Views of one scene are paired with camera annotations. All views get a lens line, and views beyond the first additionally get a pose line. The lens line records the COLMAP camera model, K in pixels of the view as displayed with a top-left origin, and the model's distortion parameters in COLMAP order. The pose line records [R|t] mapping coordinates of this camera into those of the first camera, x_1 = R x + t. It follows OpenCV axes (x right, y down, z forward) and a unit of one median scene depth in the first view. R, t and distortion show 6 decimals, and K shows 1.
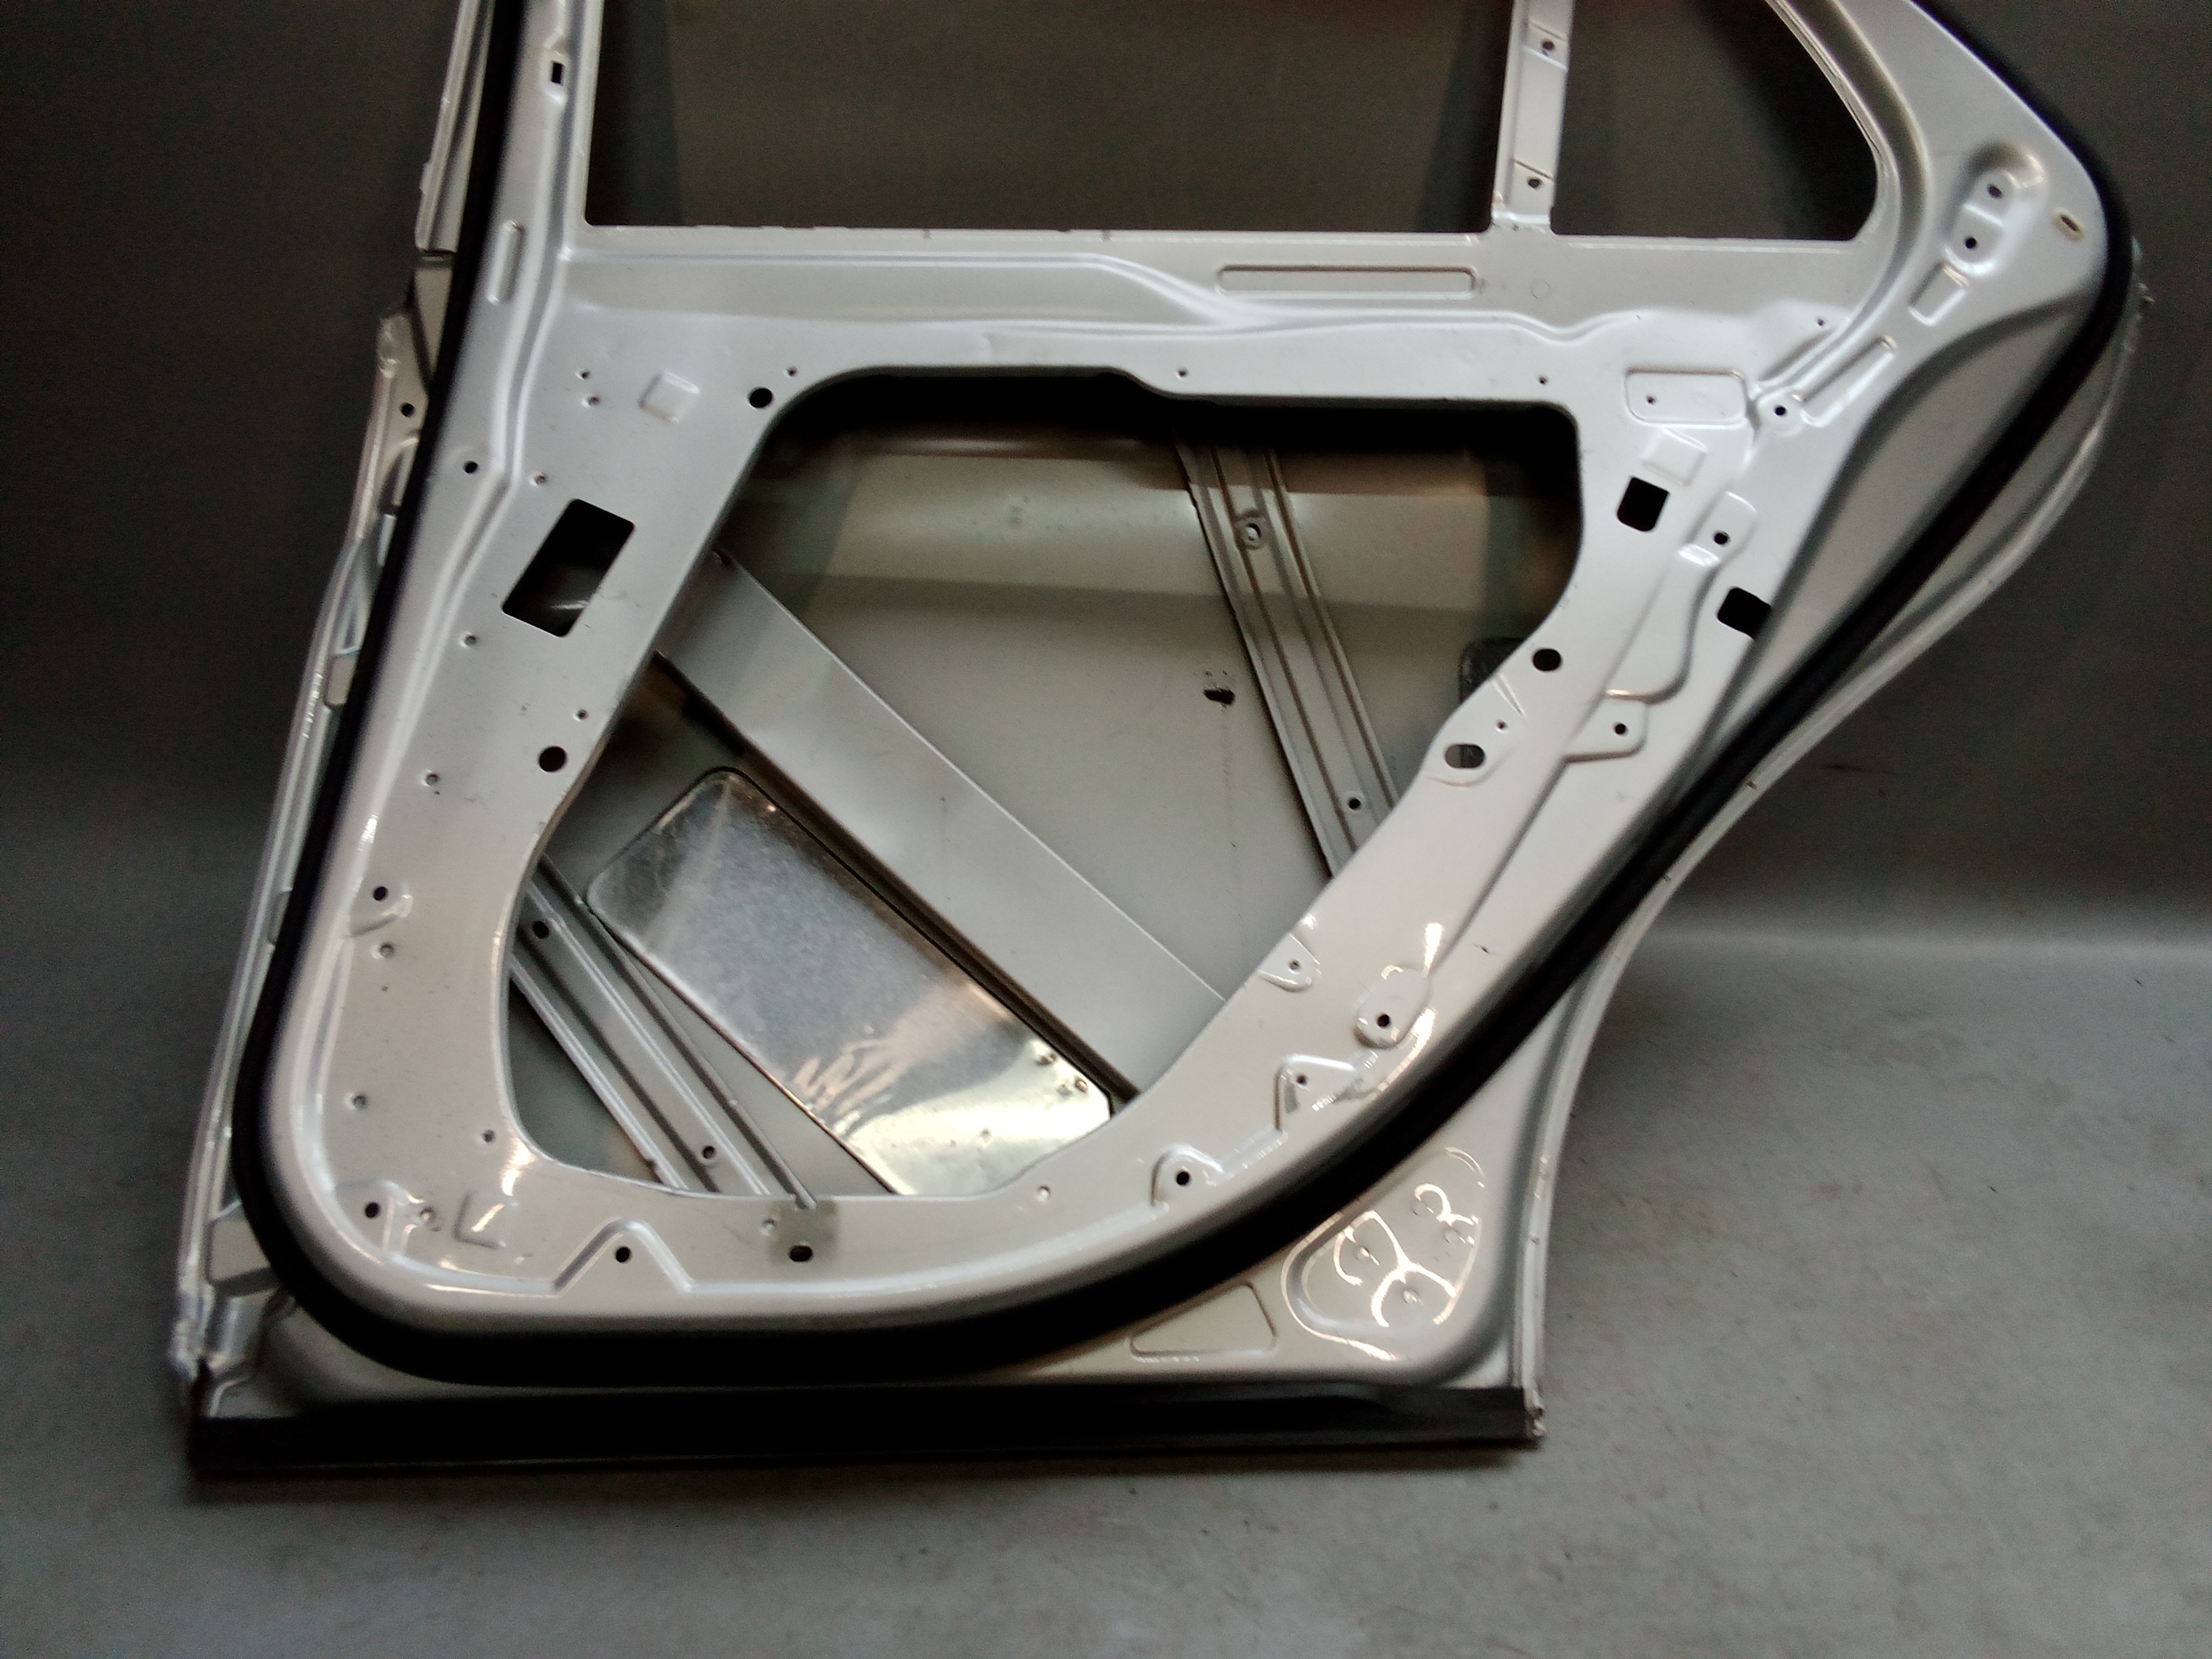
lens RADIAL K [[1732.5, 0, 1130.2], [0, 1732.5, 824.8], [0, 0, 1]] dist [0.029924, -0.046760]
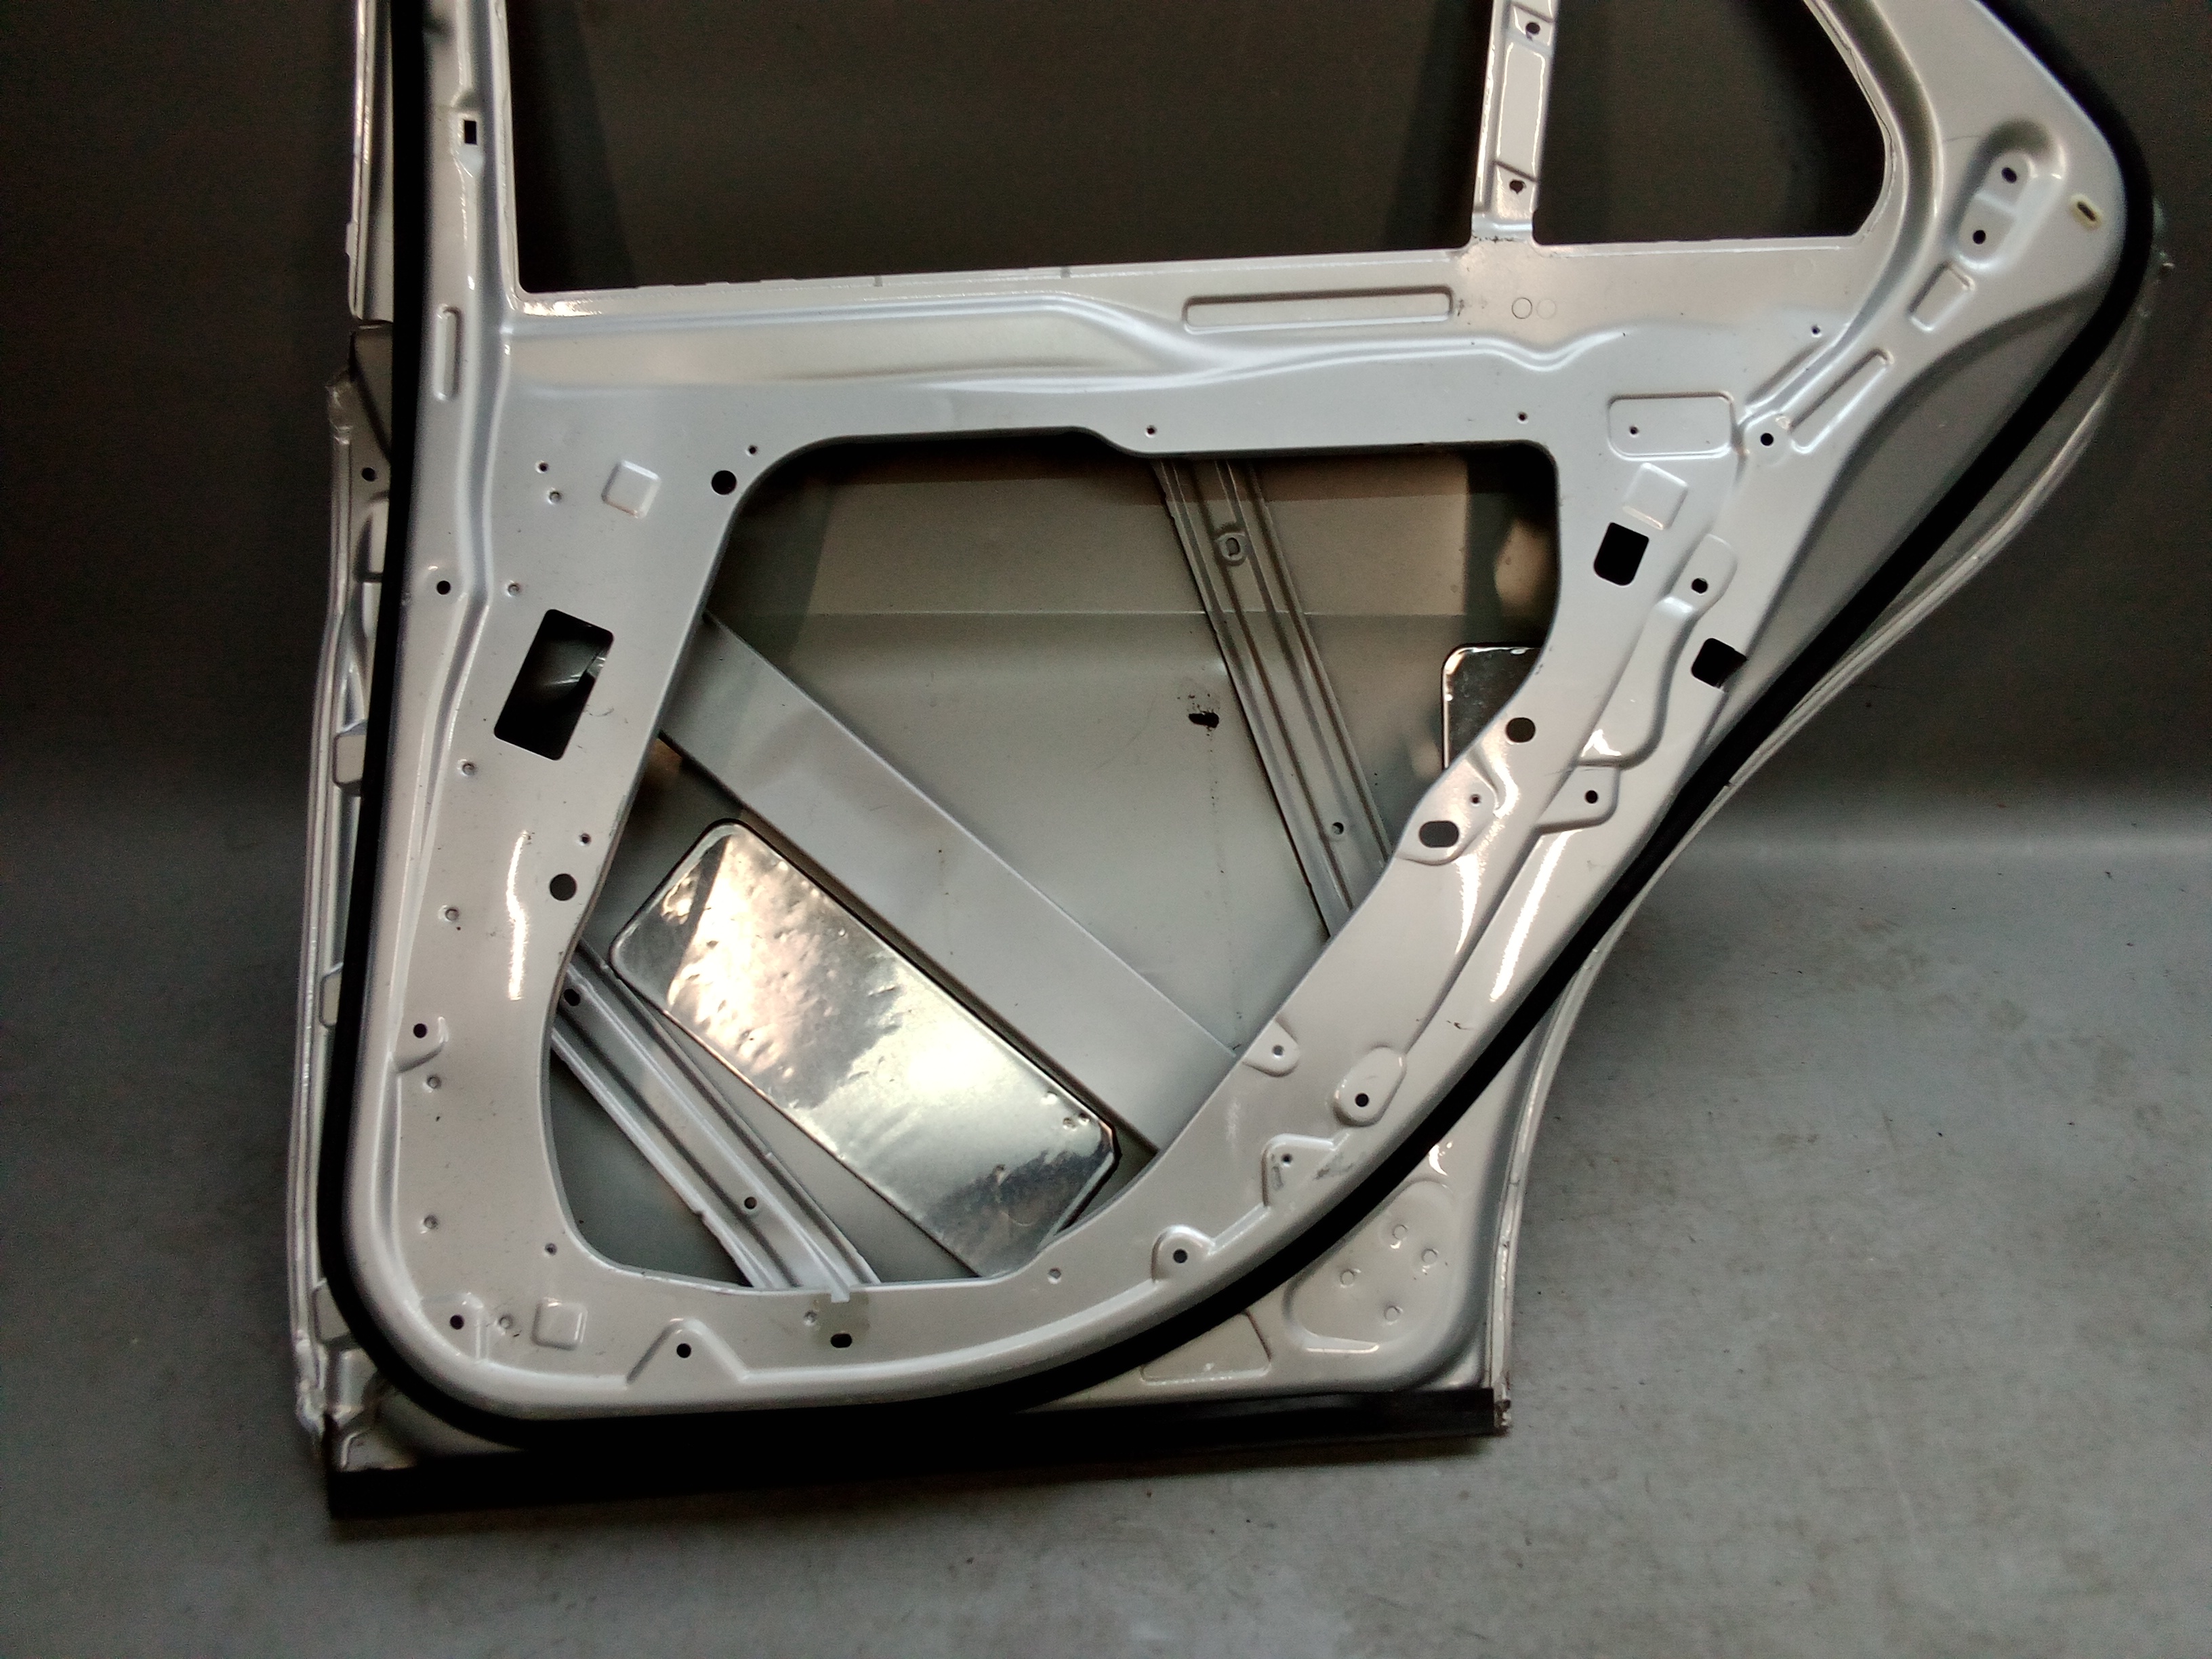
lens RADIAL K [[1721.1, 0, 1128.4], [0, 1721.1, 823.1], [0, 0, 1]] dist [0.051003, -0.086103]
pose [[0.998737, -0.044469, -0.023375, 0.031587], [0.048919, 0.966750, 0.250999, -0.302826], [0.011436, -0.251825, 0.967705, 0.006136]]
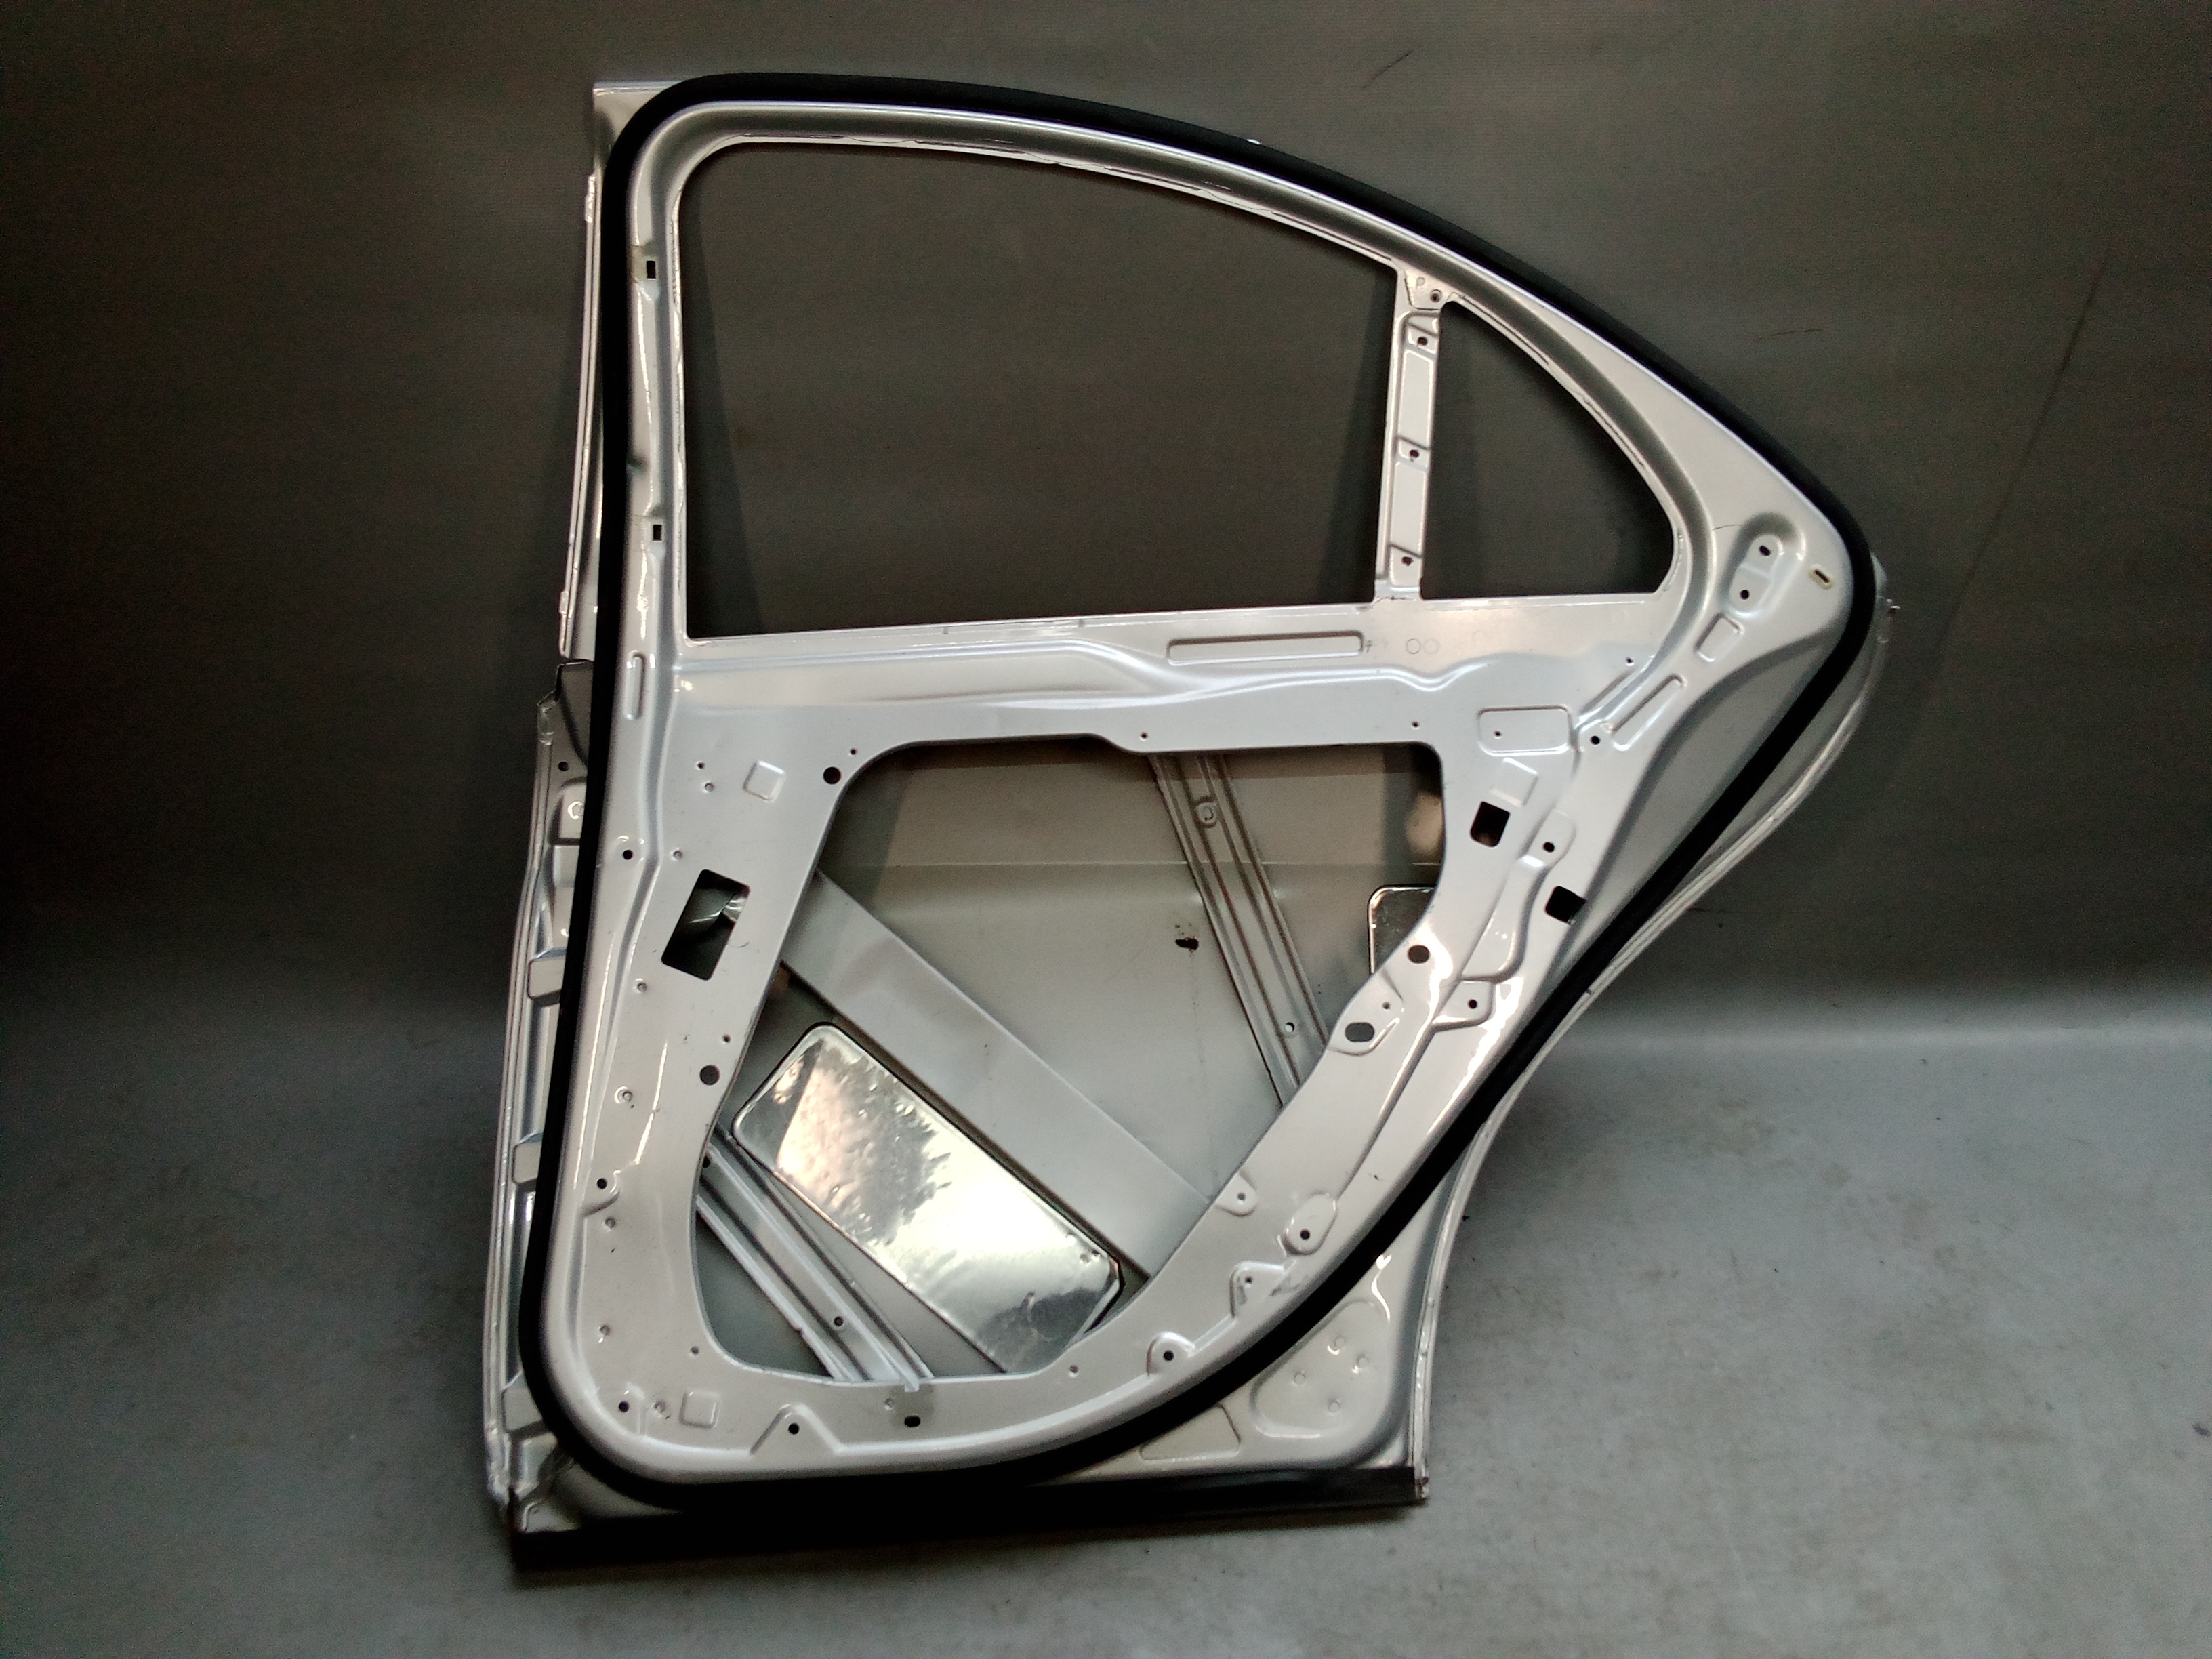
lens RADIAL K [[1721.1, 0, 1128.4], [0, 1721.1, 823.1], [0, 0, 1]] dist [0.051003, -0.086103]
pose [[0.998250, -0.051848, -0.028422, 0.054652], [0.055400, 0.988142, 0.143198, -0.399677], [0.020660, -0.144522, 0.989286, -0.332287]]
